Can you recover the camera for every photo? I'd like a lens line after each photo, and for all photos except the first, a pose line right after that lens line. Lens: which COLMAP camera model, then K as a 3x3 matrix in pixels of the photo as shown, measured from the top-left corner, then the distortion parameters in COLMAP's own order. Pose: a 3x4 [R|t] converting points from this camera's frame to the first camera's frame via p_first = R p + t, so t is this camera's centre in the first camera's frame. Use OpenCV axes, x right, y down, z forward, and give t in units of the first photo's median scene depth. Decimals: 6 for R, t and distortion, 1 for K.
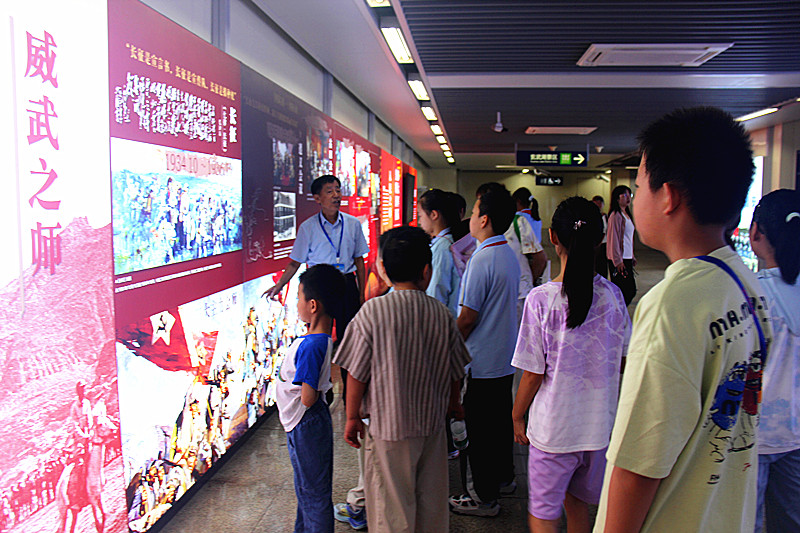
lens RADIAL K [[811.0, 0, 399.6], [0, 811.0, 265.9], [0, 0, 1]] dist [-0.006771, 0.000000]
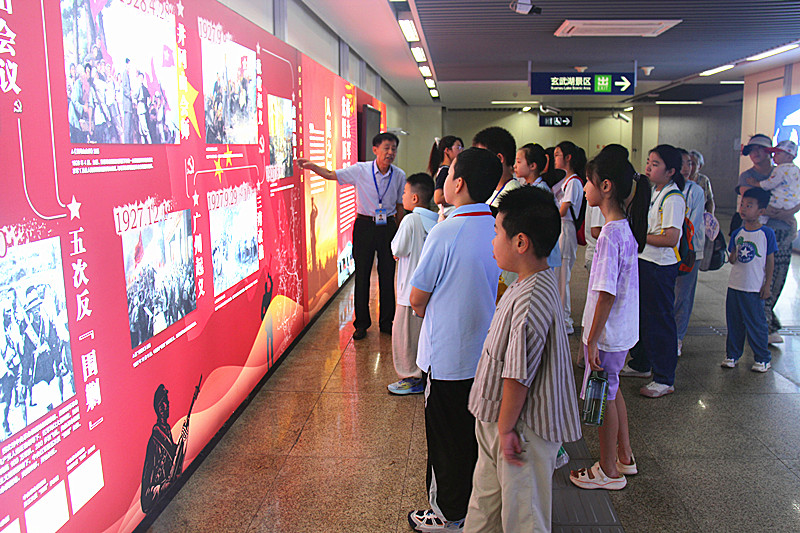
lens RADIAL K [[811.0, 0, 400.1], [0, 811.0, 270.2], [0, 0, 1]] dist [-0.006771, 0.000000]
pose [[0.999773, -0.012090, 0.017546, 0.021717], [0.010802, 0.997366, 0.071730, -0.027135], [-0.018367, -0.071524, 0.997270, 0.315787]]
